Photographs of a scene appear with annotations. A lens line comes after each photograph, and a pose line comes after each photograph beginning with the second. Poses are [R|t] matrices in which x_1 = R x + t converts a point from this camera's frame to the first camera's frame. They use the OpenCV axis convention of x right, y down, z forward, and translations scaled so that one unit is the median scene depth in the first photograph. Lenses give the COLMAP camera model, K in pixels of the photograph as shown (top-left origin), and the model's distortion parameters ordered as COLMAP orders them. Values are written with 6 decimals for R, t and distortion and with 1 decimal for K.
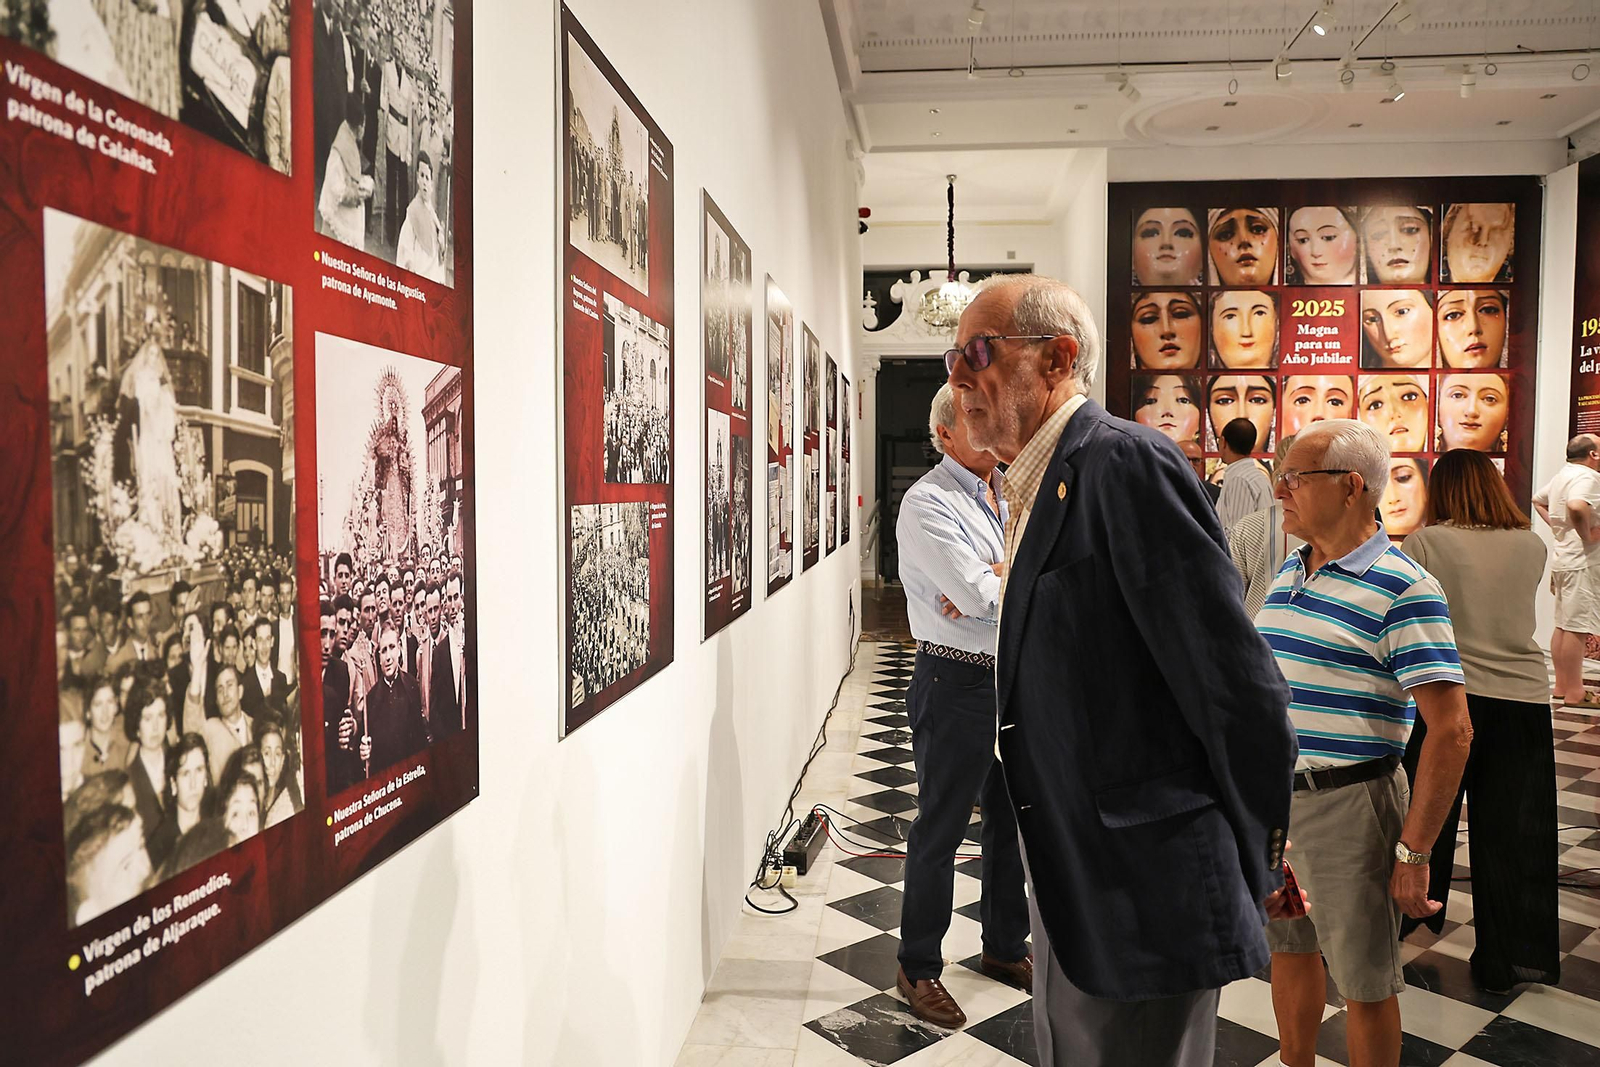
lens RADIAL K [[1132.0, 0, 800.0], [0, 1132.0, 533.5], [0, 0, 1]] dist [-0.081499, 0.065679]
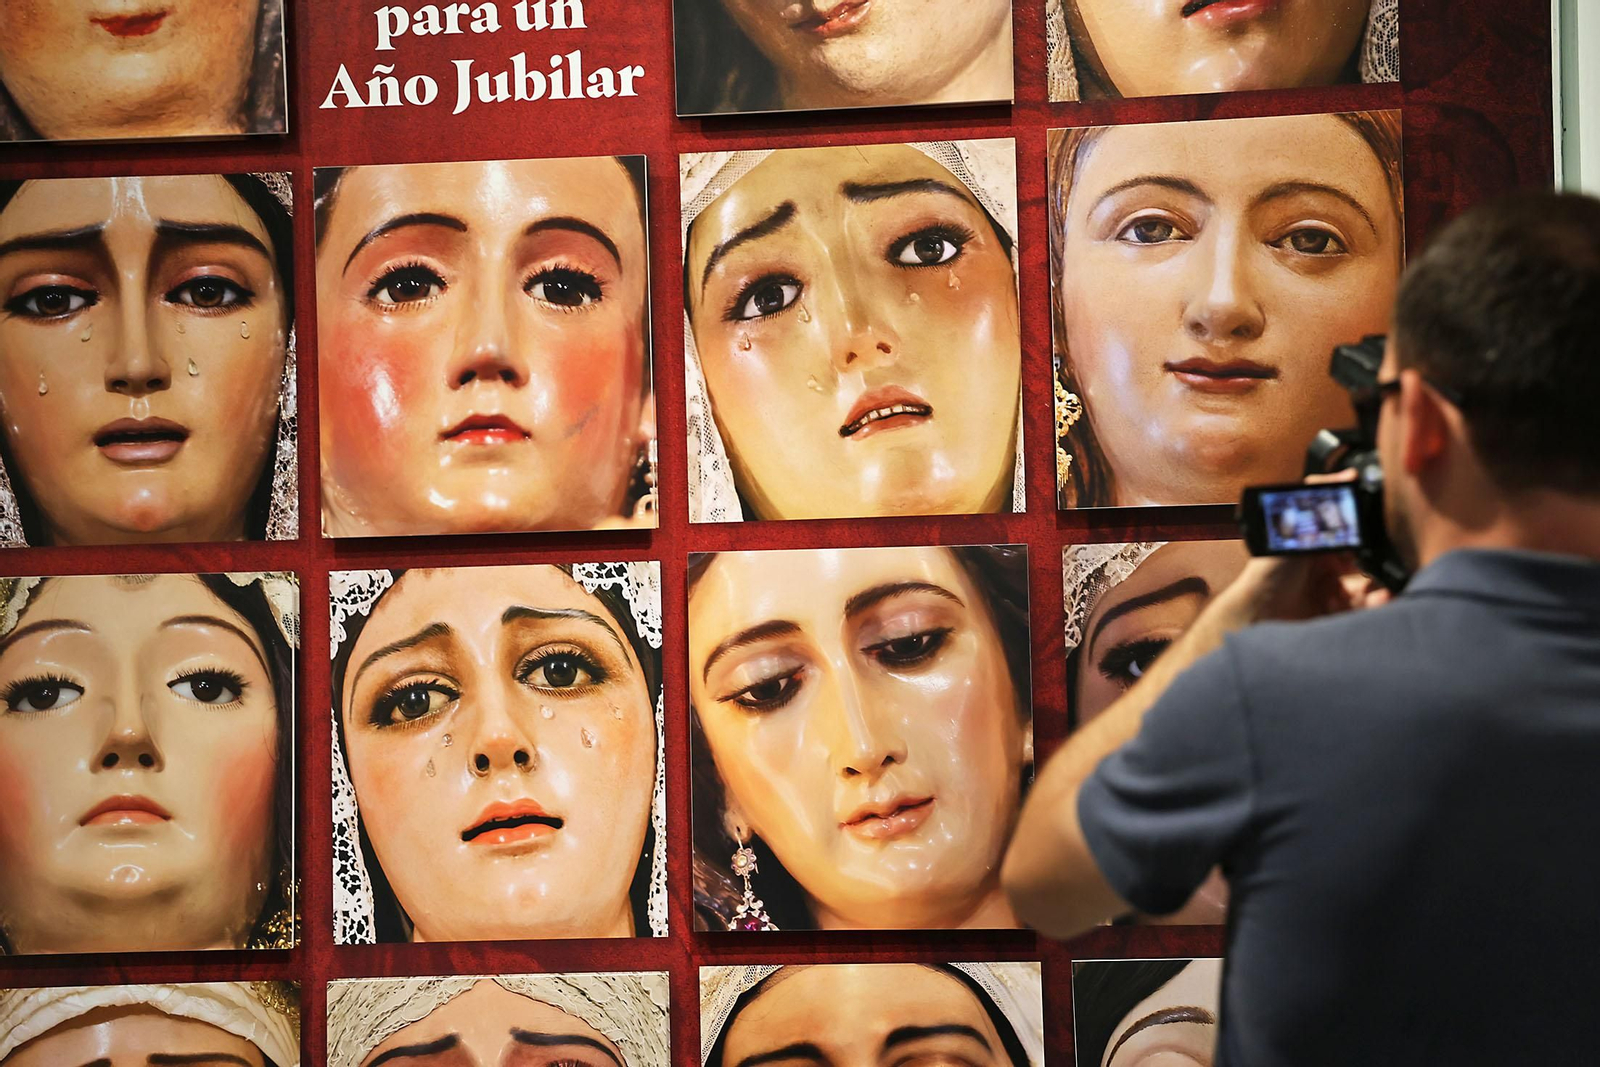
lens RADIAL K [[2466.5, 0, 805.9], [0, 2466.5, 533.5], [0, 0, 1]] dist [0.174921, 0.164395]
pose [[0.999629, -0.027158, -0.002001, 0.524383], [0.026803, 0.994206, -0.104093, -0.023827], [0.004817, 0.104000, 0.994566, 0.549800]]
